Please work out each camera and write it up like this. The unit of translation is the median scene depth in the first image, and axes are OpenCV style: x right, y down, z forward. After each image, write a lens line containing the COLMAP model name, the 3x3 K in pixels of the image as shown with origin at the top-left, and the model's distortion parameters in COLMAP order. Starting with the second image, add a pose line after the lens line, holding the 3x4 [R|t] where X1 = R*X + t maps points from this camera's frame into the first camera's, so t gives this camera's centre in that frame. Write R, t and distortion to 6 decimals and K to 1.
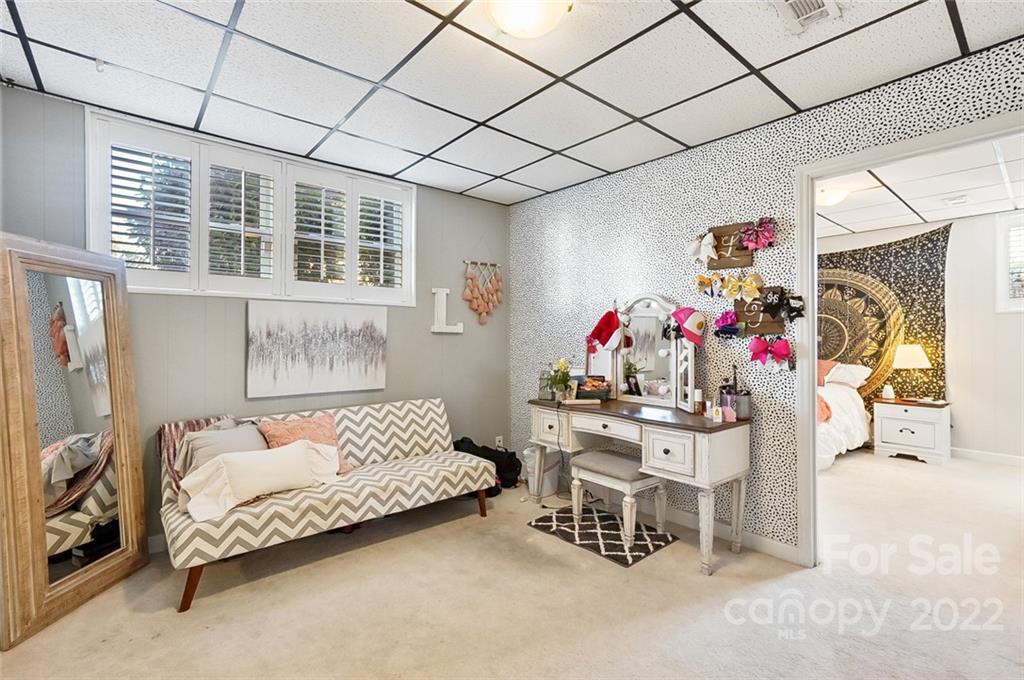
lens RADIAL K [[440.4, 0, 512.0], [0, 440.4, 340.0], [0, 0, 1]] dist [-0.037672, 0.015379]
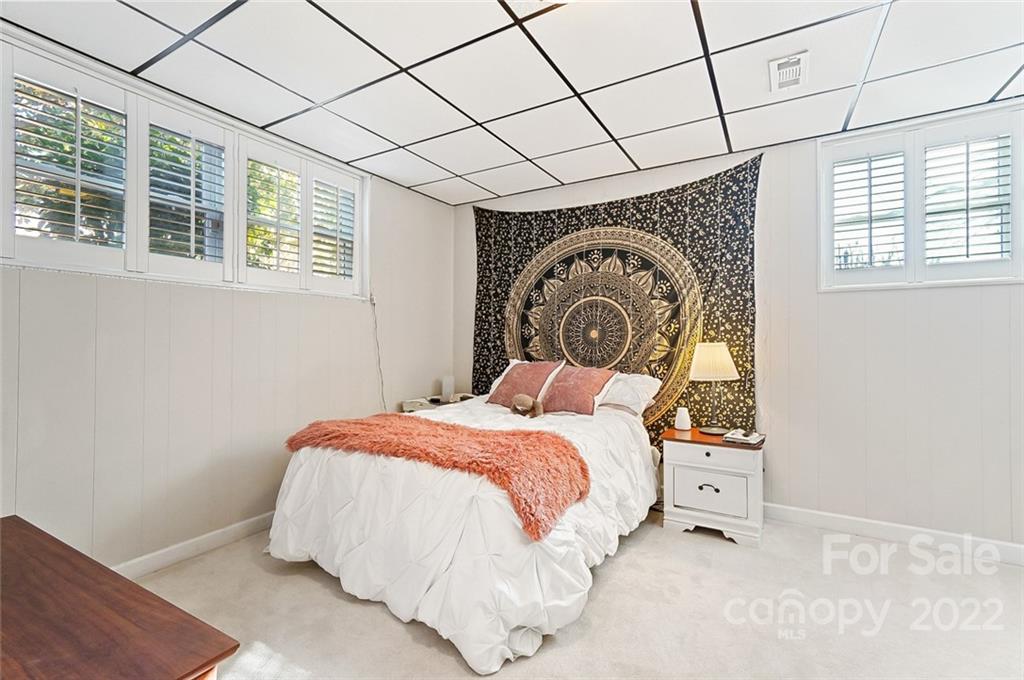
lens RADIAL K [[440.4, 0, 512.0], [0, 440.4, 340.0], [0, 0, 1]] dist [-0.037672, 0.015379]
pose [[0.937956, -0.000685, 0.346752, 0.419453], [0.000458, 1.000000, 0.000737, 0.006548], [-0.346753, -0.000532, 0.937956, 0.490677]]
